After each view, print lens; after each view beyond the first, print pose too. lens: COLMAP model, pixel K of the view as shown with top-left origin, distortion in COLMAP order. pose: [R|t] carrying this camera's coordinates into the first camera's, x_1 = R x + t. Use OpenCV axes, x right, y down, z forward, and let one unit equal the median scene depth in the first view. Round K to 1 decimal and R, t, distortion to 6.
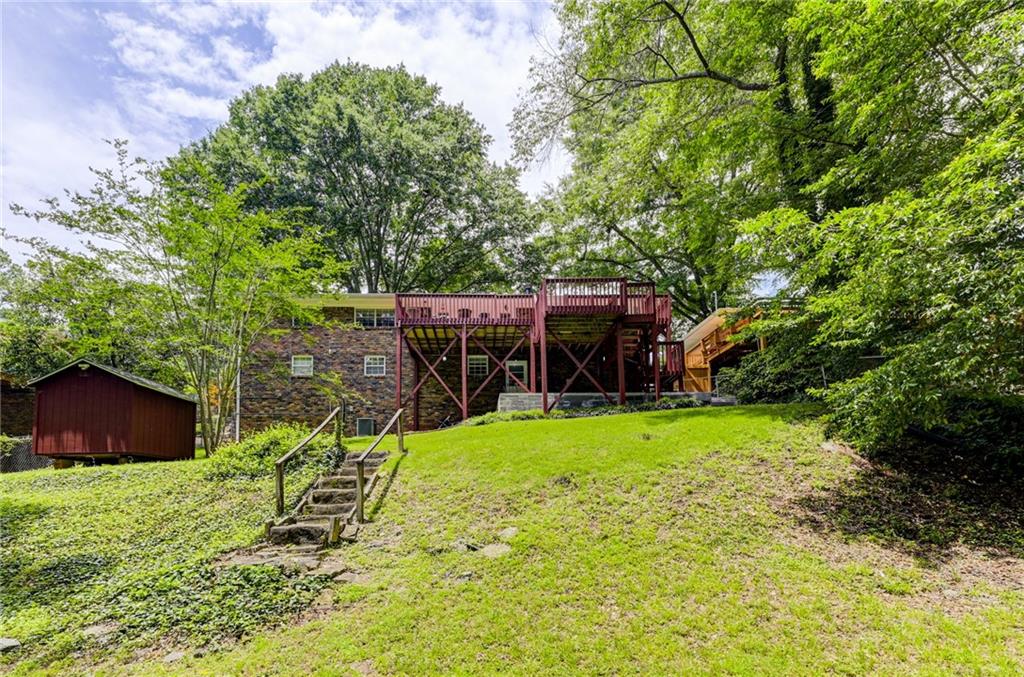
lens RADIAL K [[404.9, 0, 512.8], [0, 404.9, 370.4], [0, 0, 1]] dist [0.013094, 0.000502]
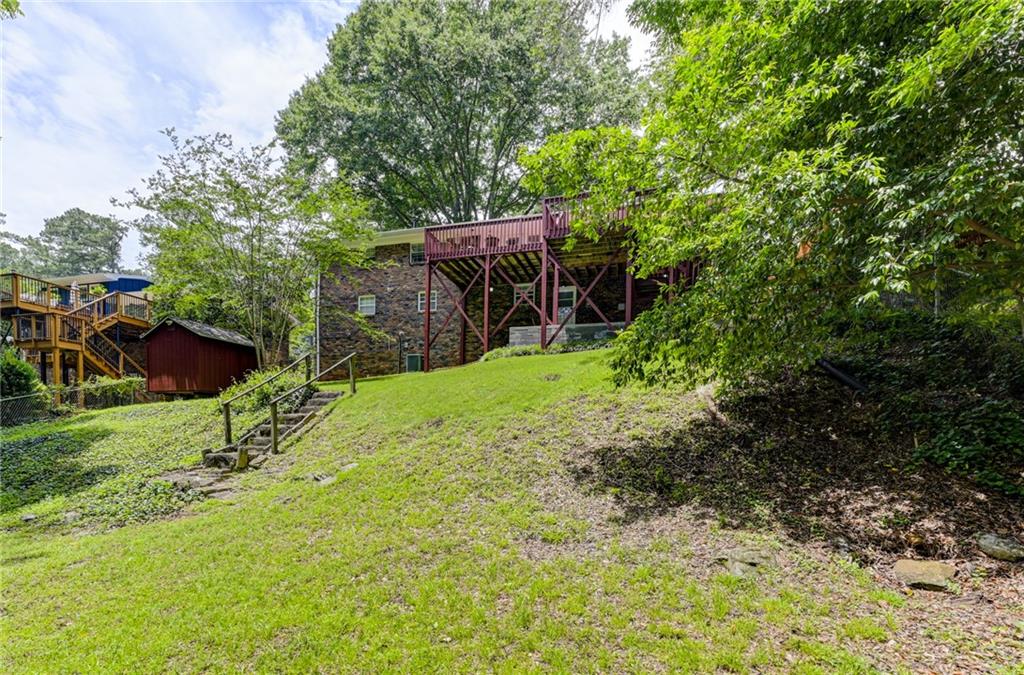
lens RADIAL K [[455.3, 0, 511.5], [0, 455.3, 339.5], [0, 0, 1]] dist [0.013396, 0.000116]
pose [[0.949214, -0.034335, -0.312753, 0.342062], [0.067289, 0.993182, 0.095188, -0.018601], [0.307352, -0.111399, 0.945053, -0.009419]]
